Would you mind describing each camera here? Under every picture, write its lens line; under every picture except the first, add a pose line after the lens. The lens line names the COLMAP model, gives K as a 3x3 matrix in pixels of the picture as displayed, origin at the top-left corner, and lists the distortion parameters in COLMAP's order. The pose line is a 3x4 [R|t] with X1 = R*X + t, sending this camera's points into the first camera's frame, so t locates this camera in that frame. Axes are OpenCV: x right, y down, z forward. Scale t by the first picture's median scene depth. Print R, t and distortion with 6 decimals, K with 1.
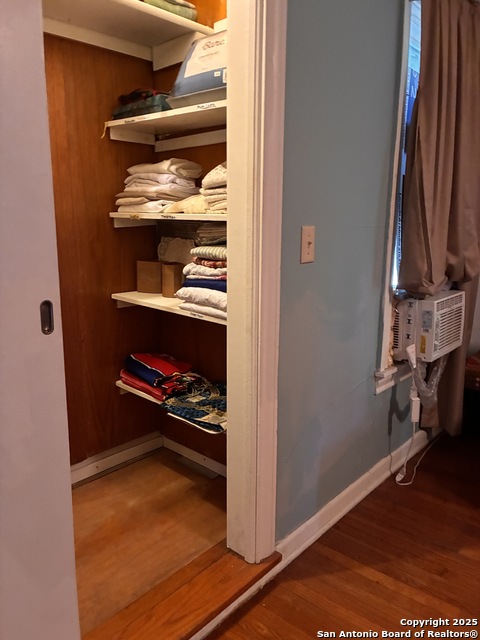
lens RADIAL K [[490.7, 0, 239.0], [0, 490.7, 319.9], [0, 0, 1]] dist [0.006111, -0.006403]
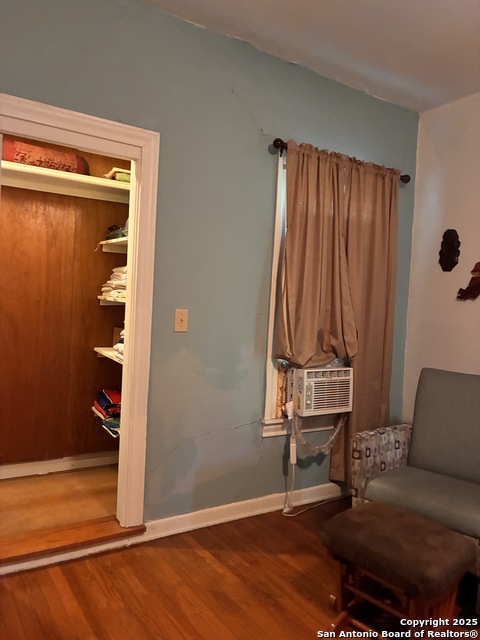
lens RADIAL K [[490.7, 0, 240.6], [0, 490.7, 319.1], [0, 0, 1]] dist [0.006111, -0.006403]
pose [[0.962177, 0.056617, -0.266476, 0.612578], [-0.102171, 0.981763, -0.160323, 0.061863], [0.252539, 0.181485, 0.950414, -0.376112]]
